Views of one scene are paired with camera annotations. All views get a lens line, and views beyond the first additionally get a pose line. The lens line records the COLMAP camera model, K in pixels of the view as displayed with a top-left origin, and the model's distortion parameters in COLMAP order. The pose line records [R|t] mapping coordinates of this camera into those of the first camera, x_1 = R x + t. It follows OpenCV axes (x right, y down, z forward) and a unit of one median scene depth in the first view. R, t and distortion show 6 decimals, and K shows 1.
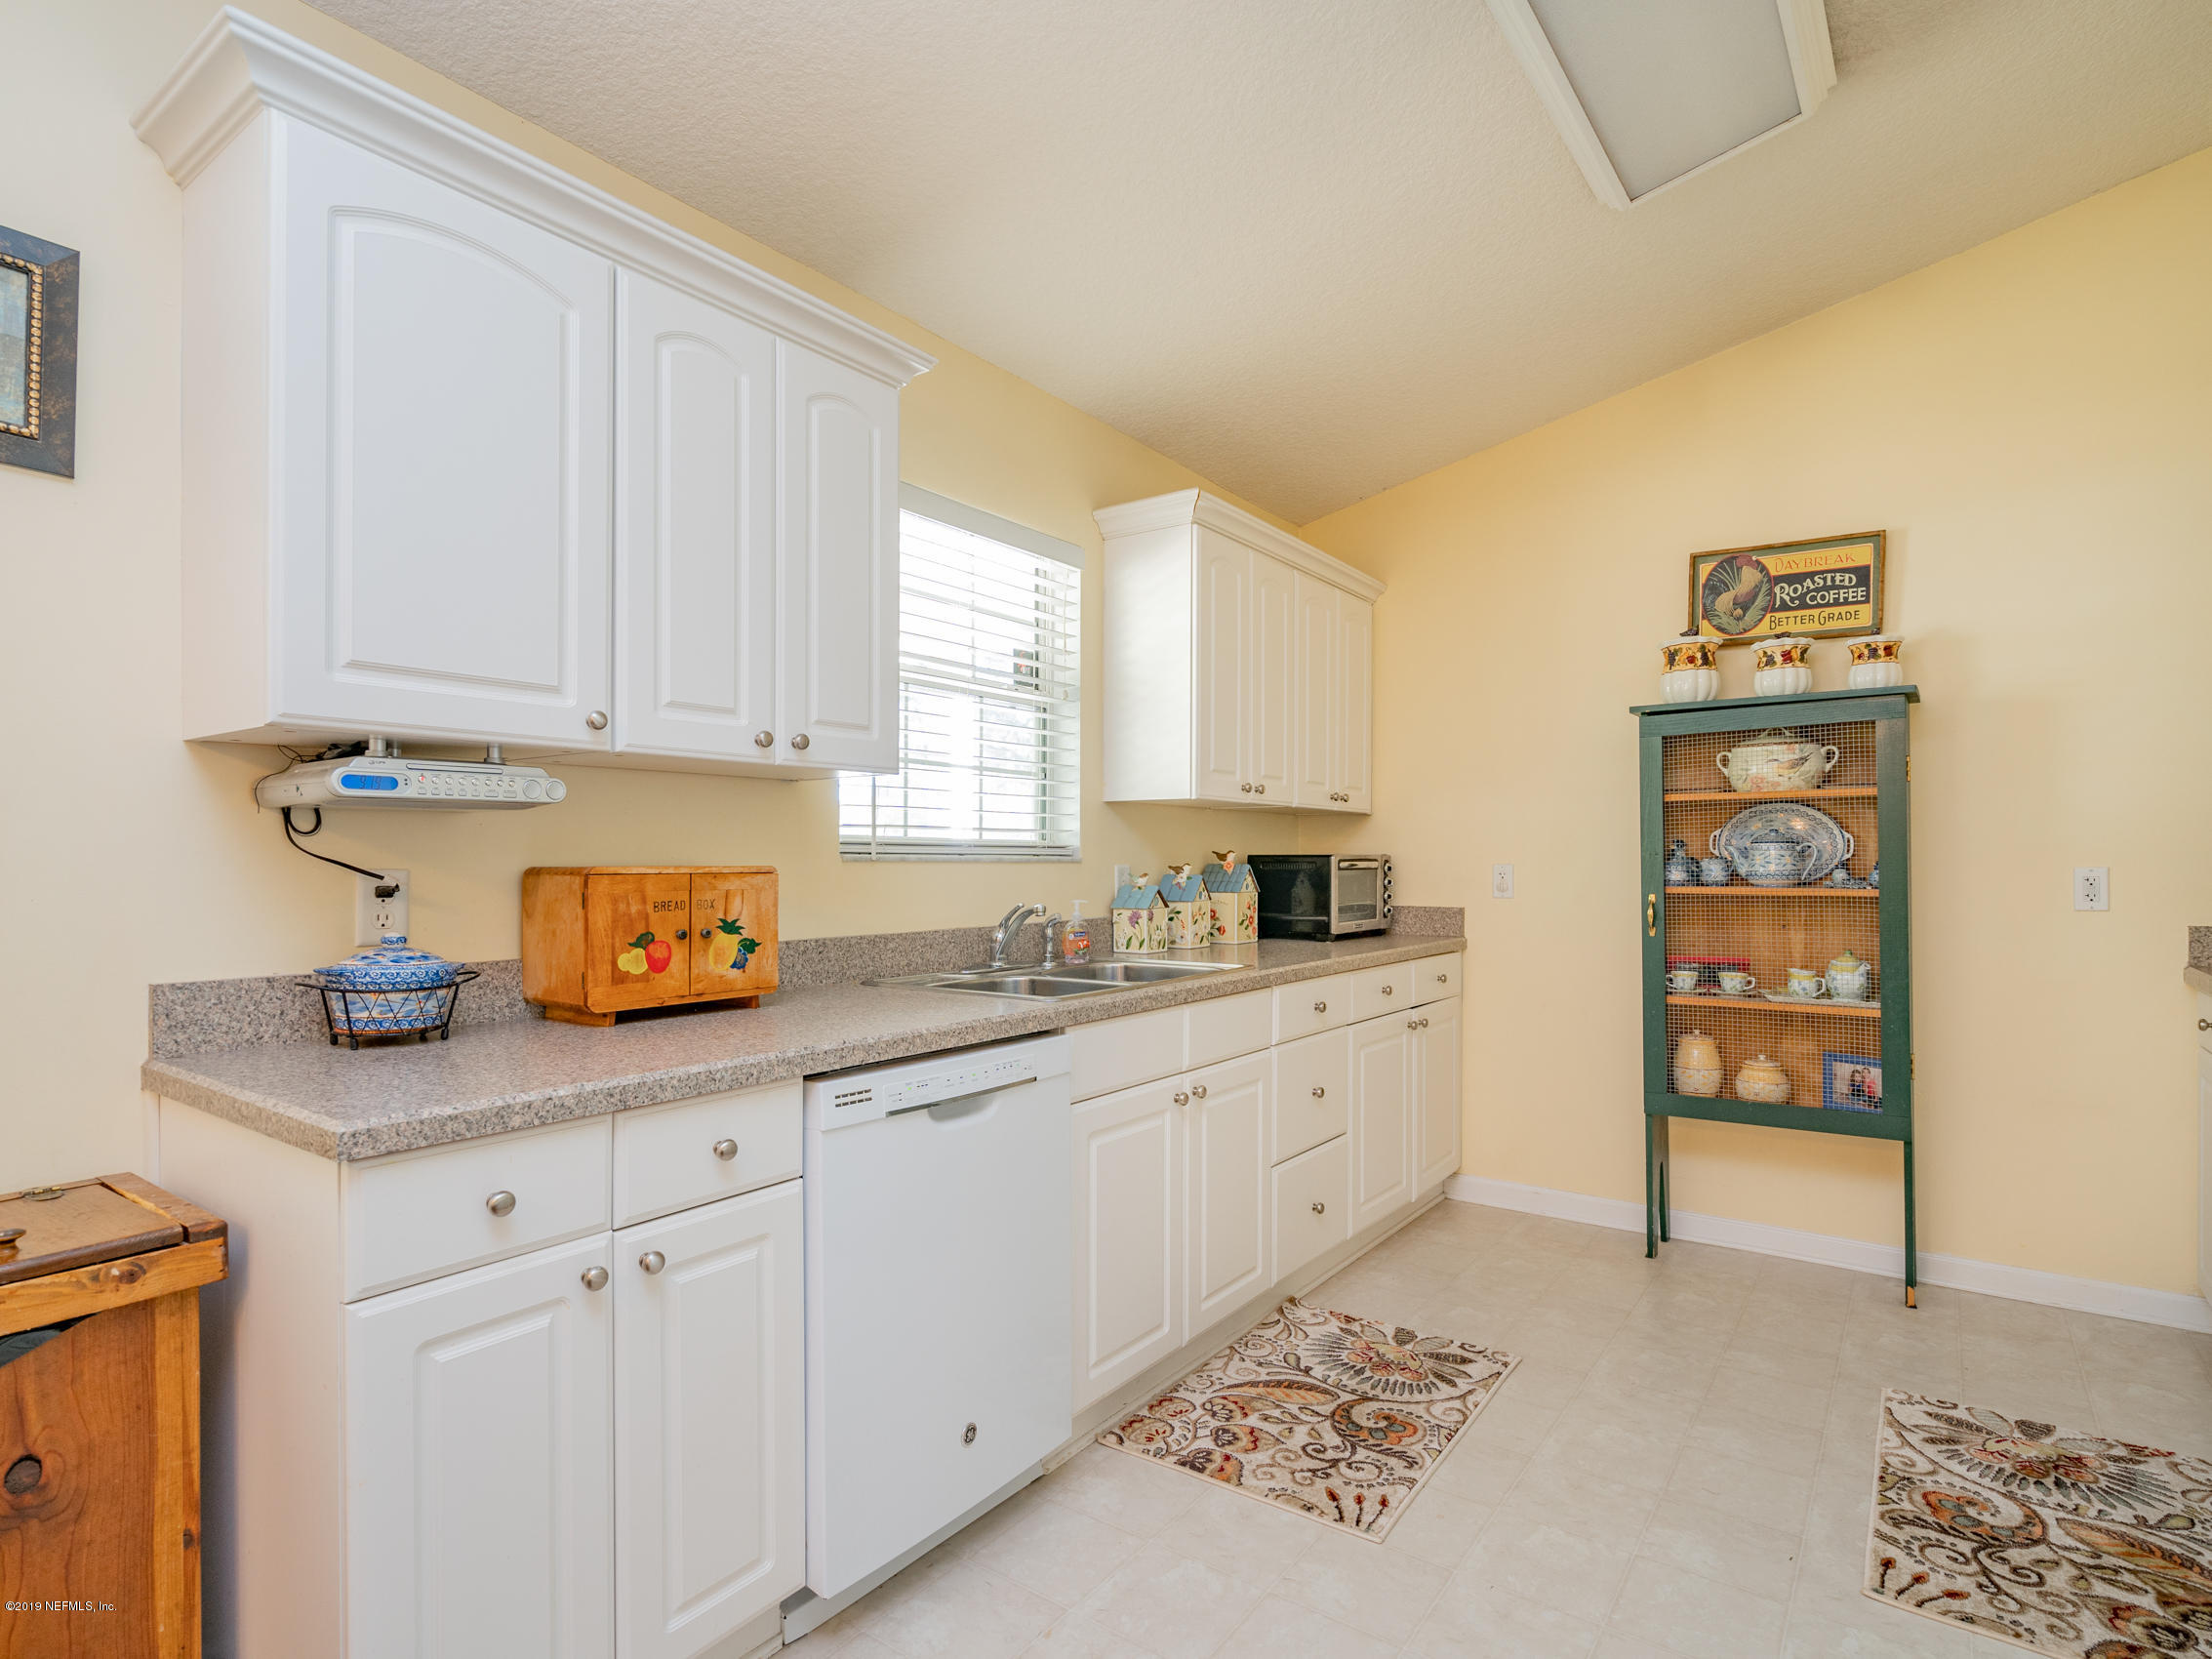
lens RADIAL K [[1149.4, 0, 1114.5], [0, 1149.4, 840.4], [0, 0, 1]] dist [-0.006685, 0.004695]
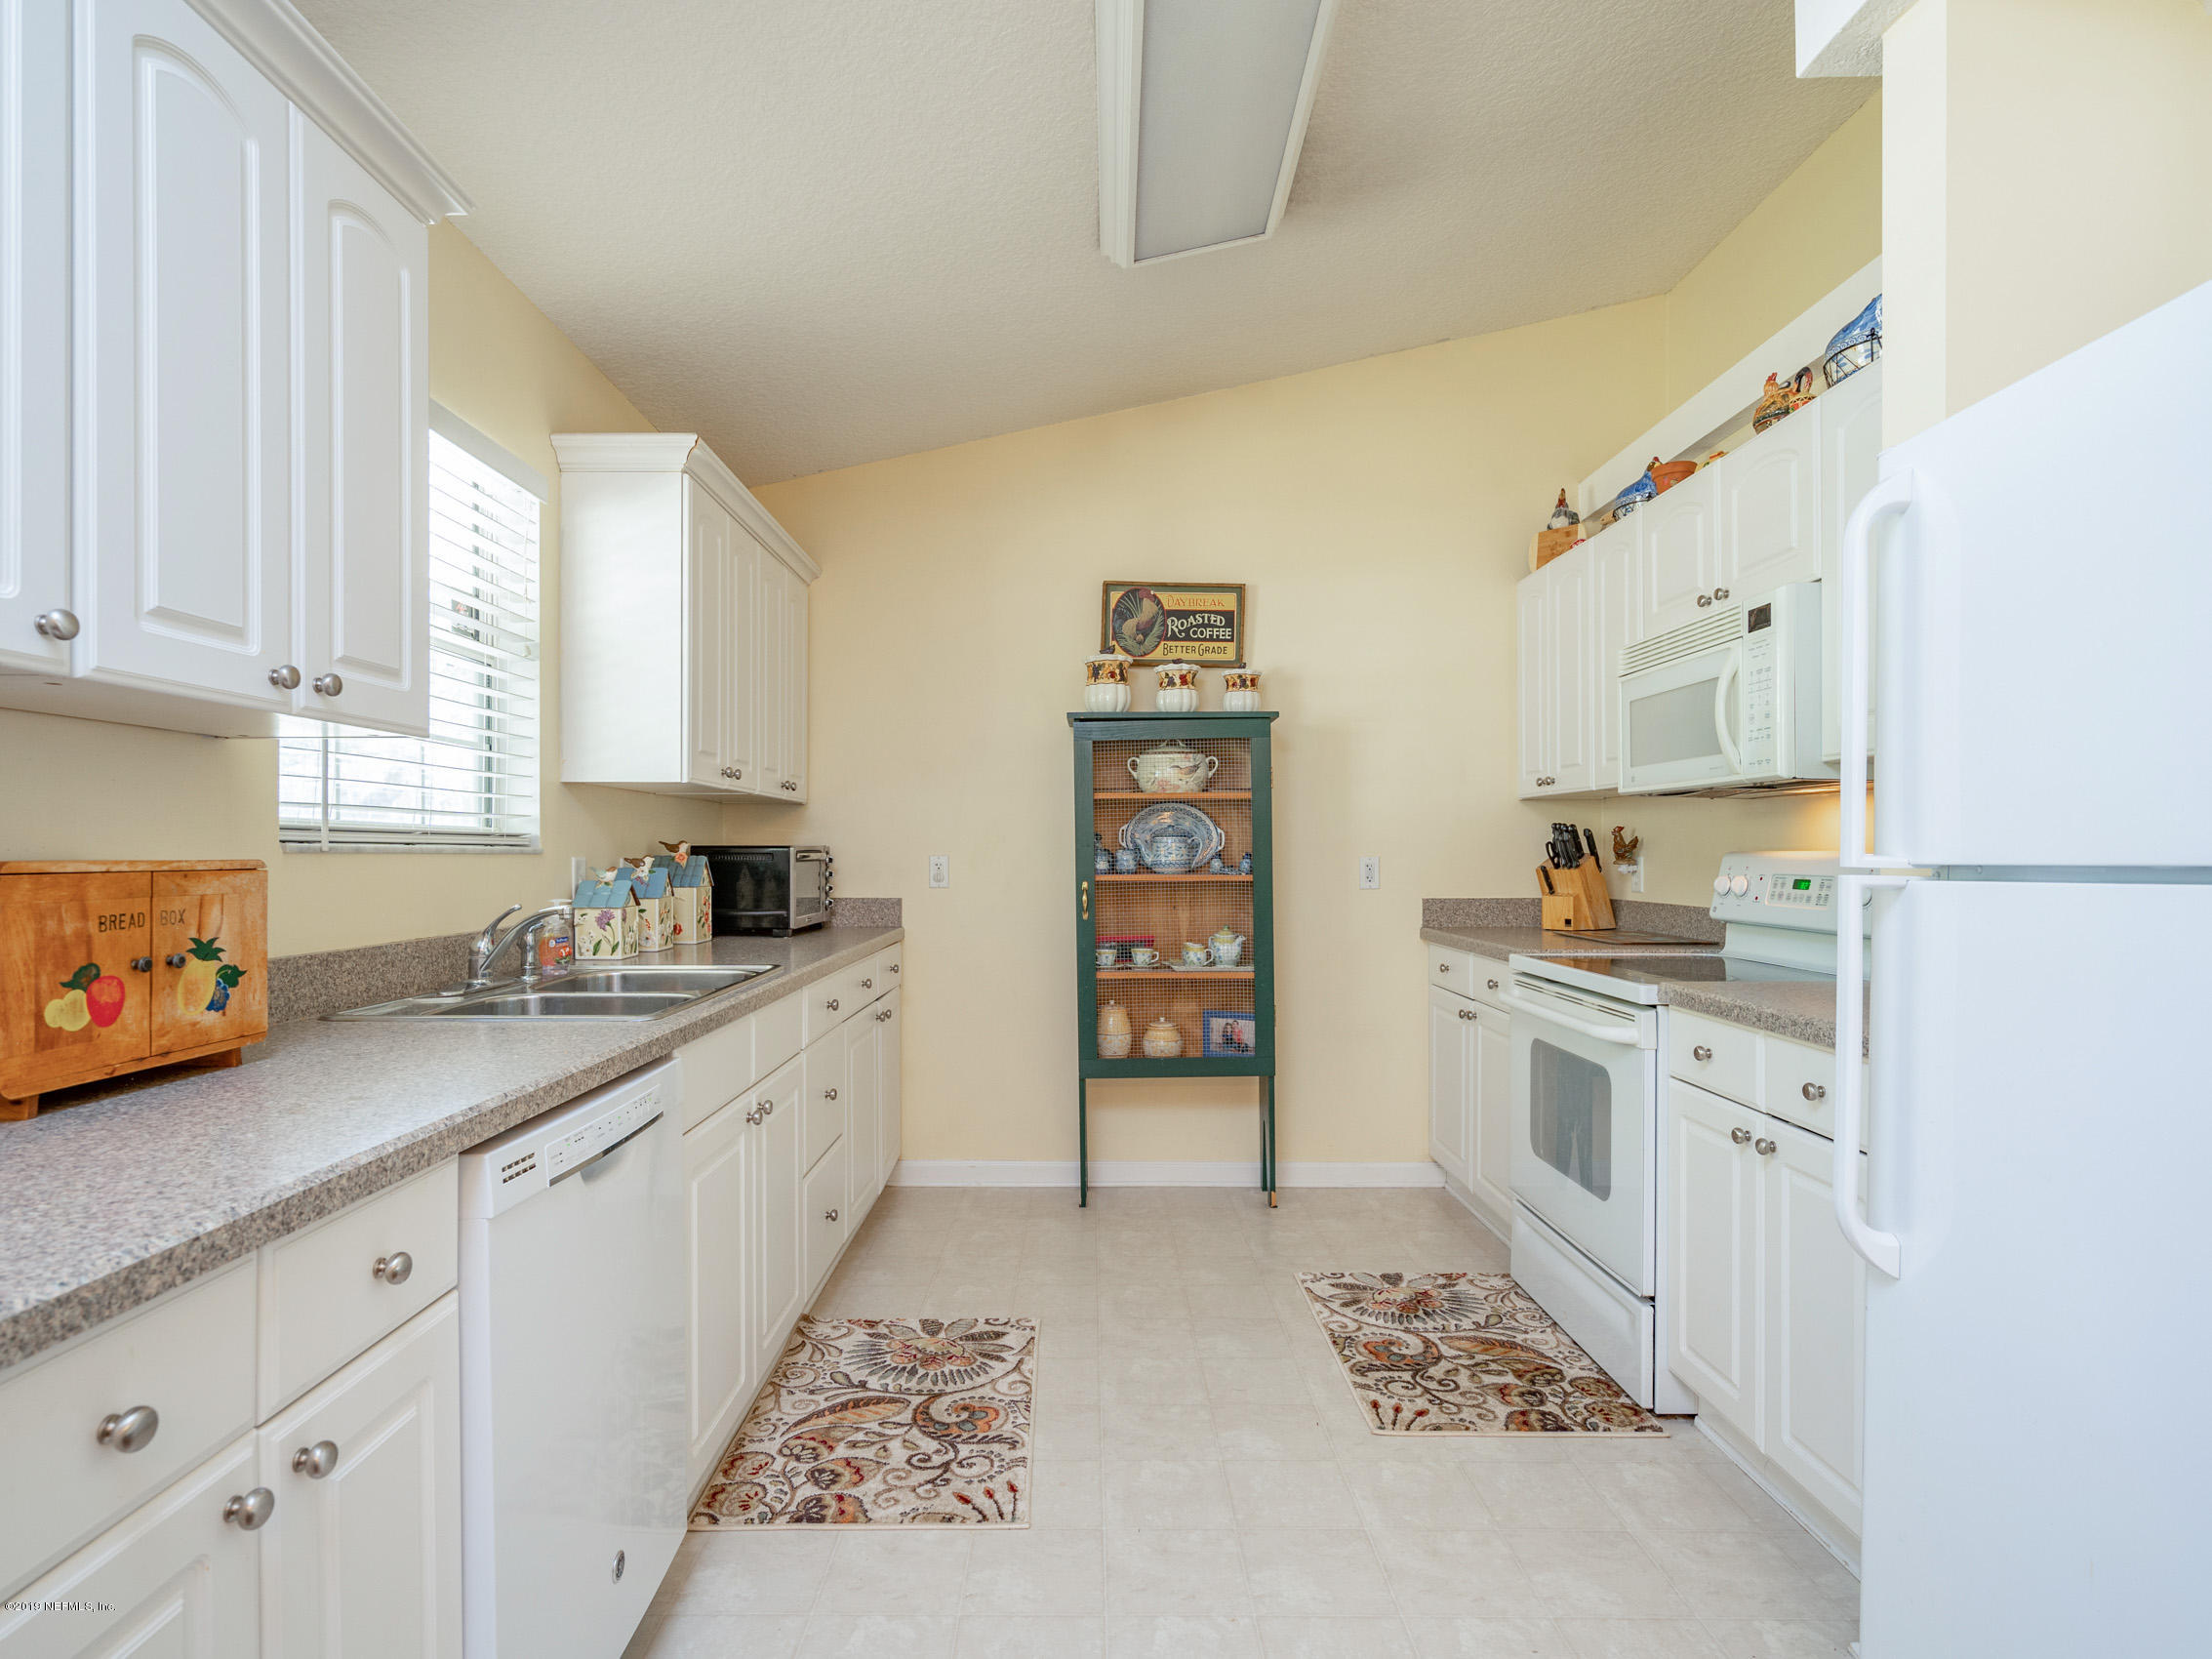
lens RADIAL K [[1149.4, 0, 1104.7], [0, 1149.4, 837.3], [0, 0, 1]] dist [-0.006685, 0.004695]
pose [[0.810659, 0.006799, 0.585479, -0.203904], [-0.009533, 0.999953, 0.001587, 0.002043], [-0.585441, -0.006868, 0.810686, 0.096976]]
